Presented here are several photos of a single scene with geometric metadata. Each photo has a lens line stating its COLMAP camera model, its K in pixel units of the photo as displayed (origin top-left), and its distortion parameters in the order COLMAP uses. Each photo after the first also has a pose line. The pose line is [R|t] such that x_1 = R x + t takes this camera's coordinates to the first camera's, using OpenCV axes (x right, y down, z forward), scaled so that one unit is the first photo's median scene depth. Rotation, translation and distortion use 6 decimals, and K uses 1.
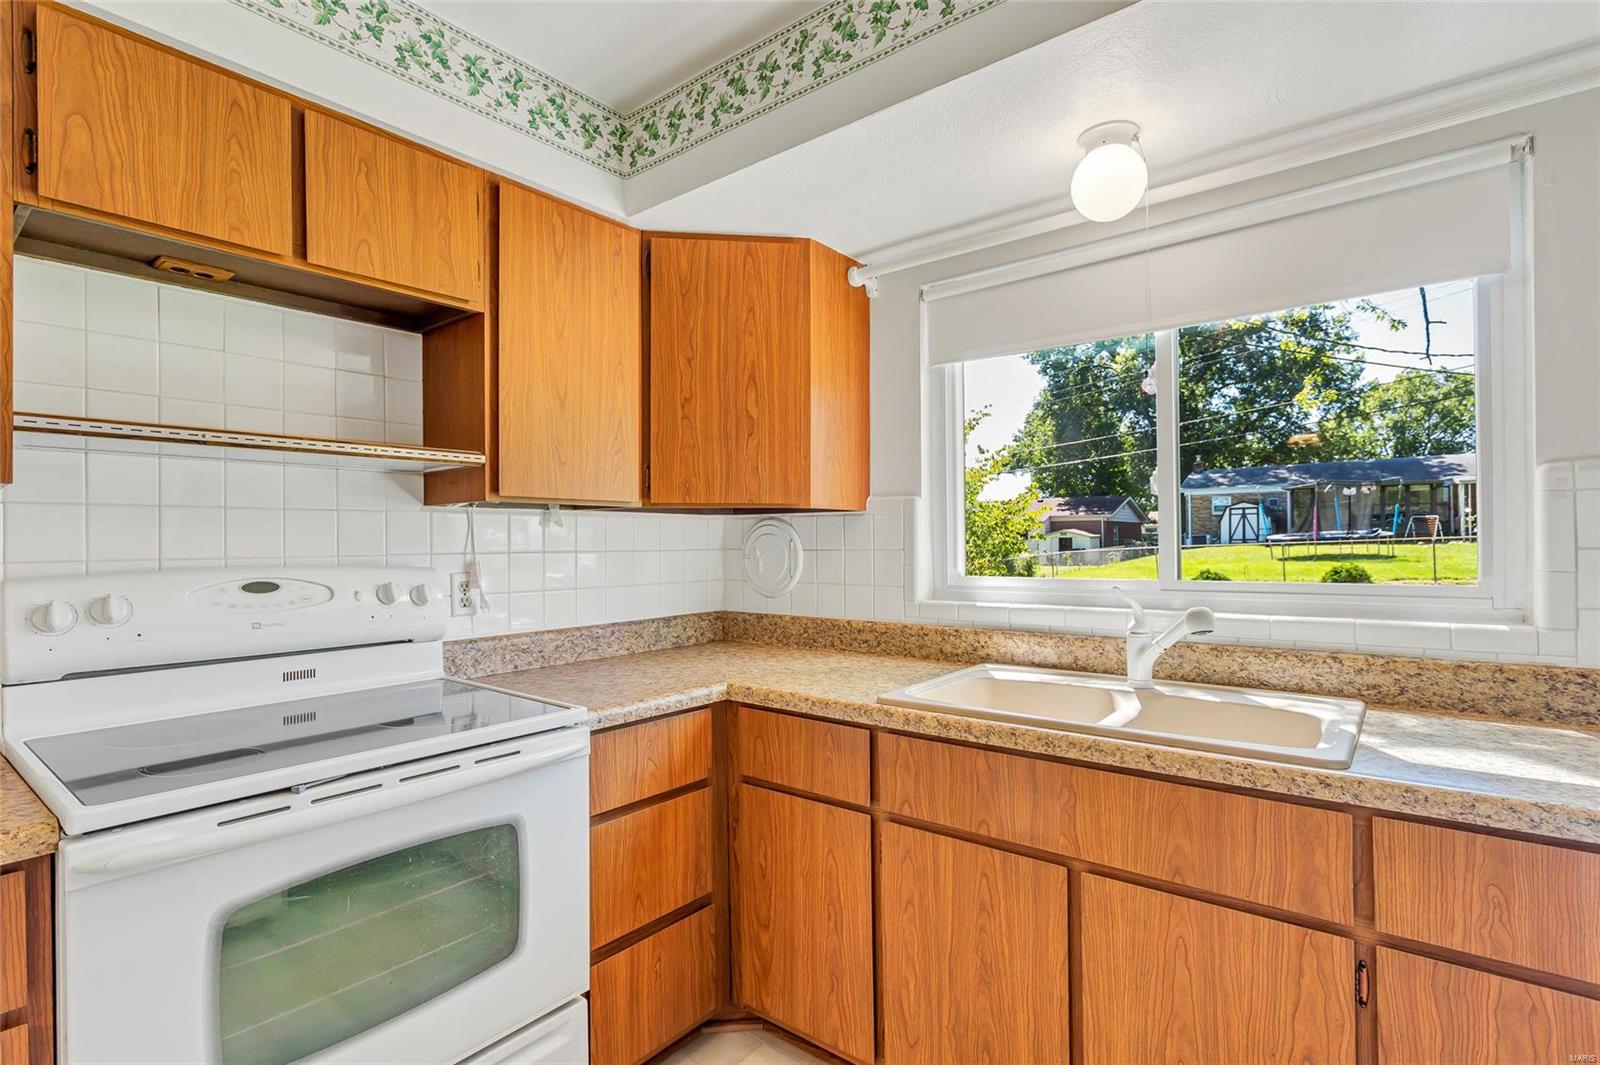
lens RADIAL K [[778.6, 0, 791.2], [0, 778.6, 538.5], [0, 0, 1]] dist [-0.001487, 0.001707]
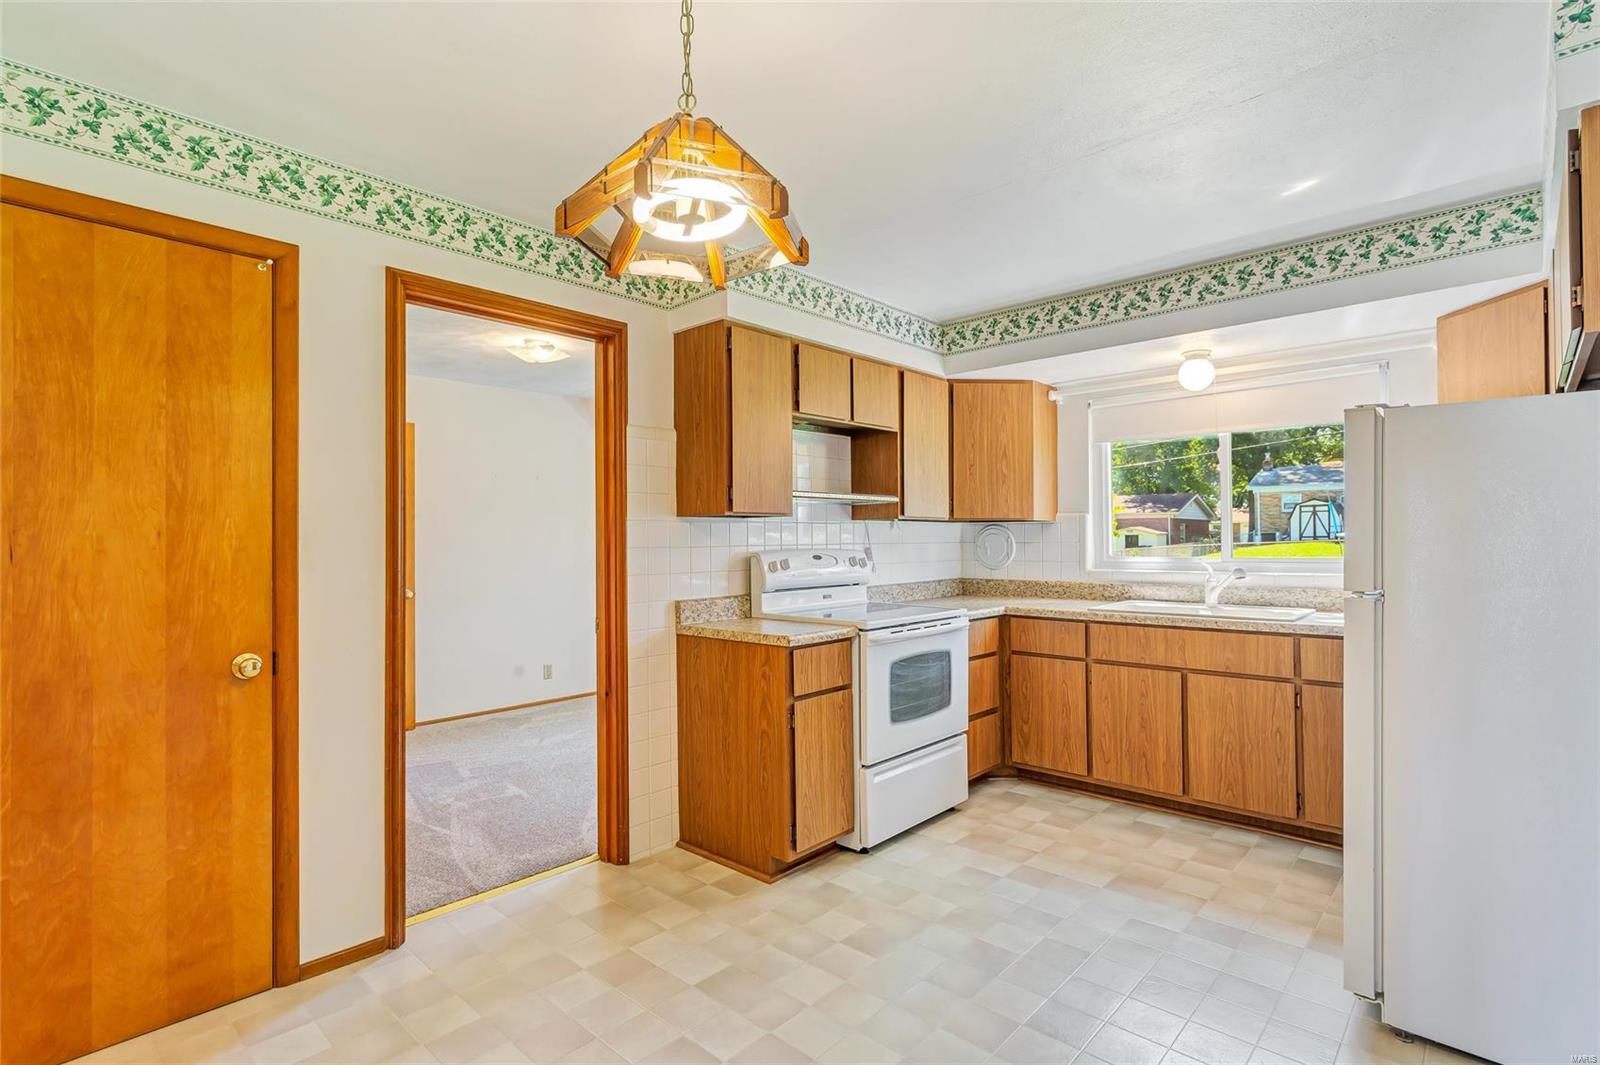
lens RADIAL K [[778.6, 0, 792.2], [0, 778.6, 532.4], [0, 0, 1]] dist [-0.001487, 0.001707]
pose [[0.997637, -0.000909, -0.068695, -0.495222], [0.000592, 0.999989, -0.004623, -0.000739], [0.068699, 0.004571, 0.997627, -1.083557]]
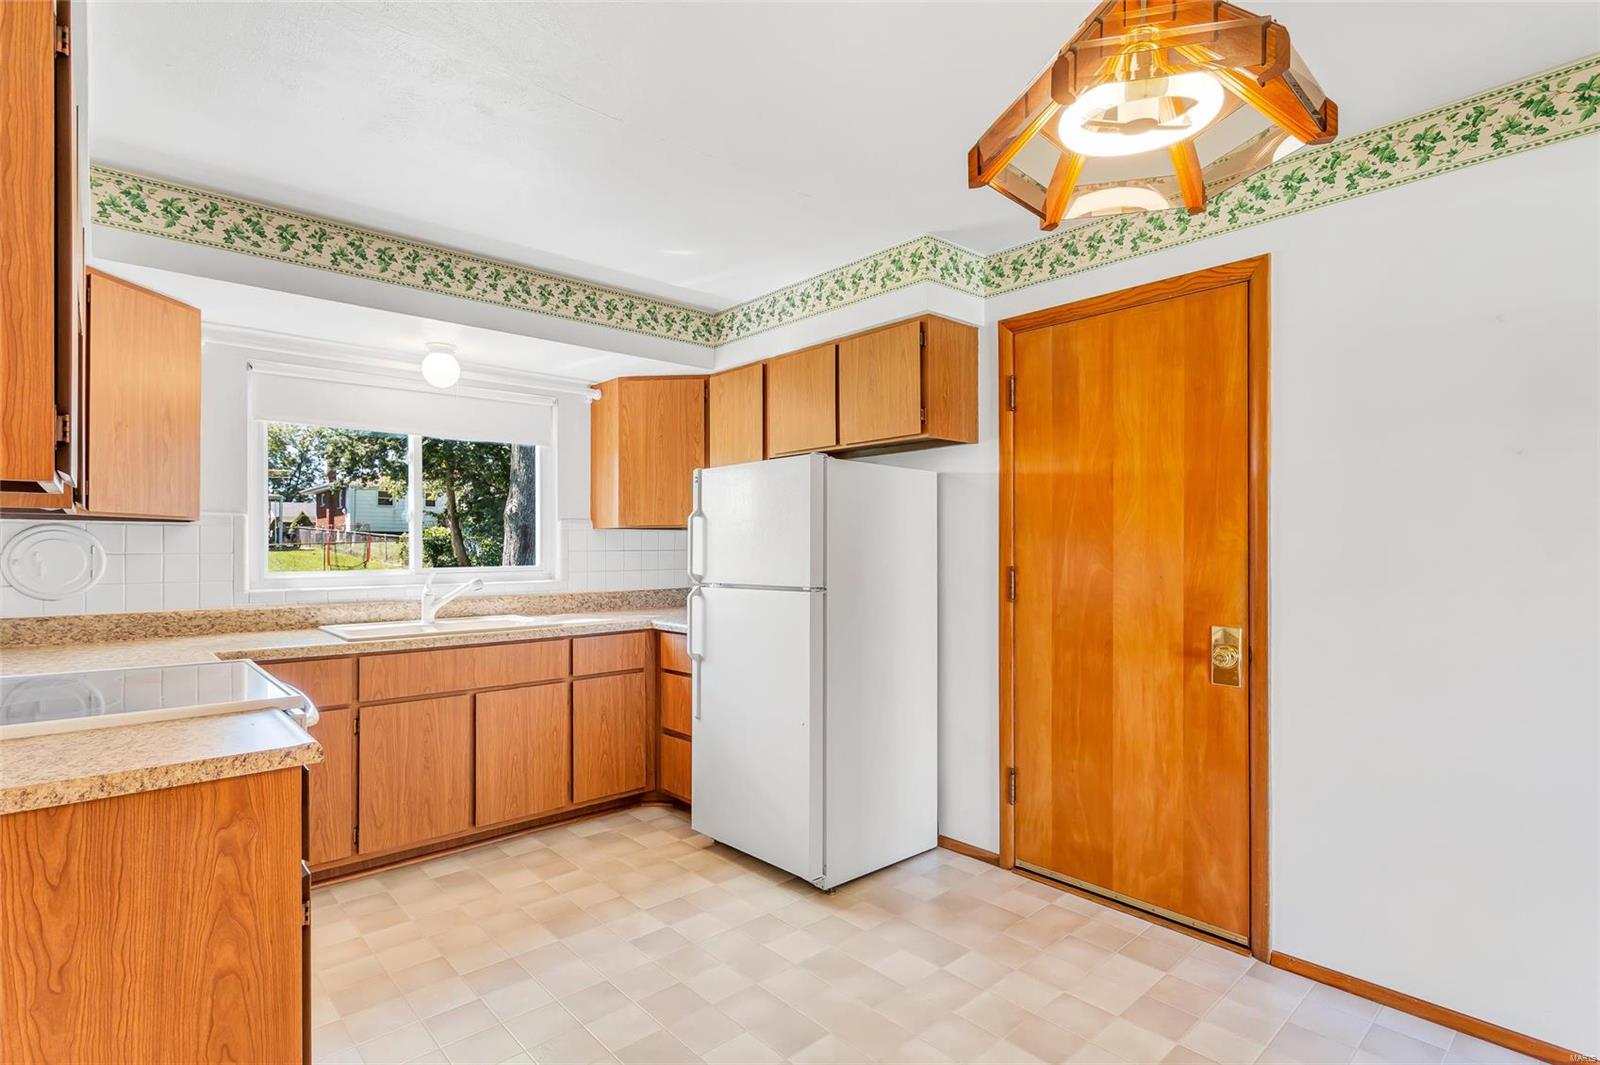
lens RADIAL K [[778.6, 0, 800.5], [0, 778.6, 544.0], [0, 0, 1]] dist [-0.001487, 0.001707]
pose [[0.154231, 0.011422, 0.987969, -1.229417], [-0.003124, 0.999934, -0.011072, 0.011780], [-0.988030, -0.001379, 0.154257, -0.196435]]
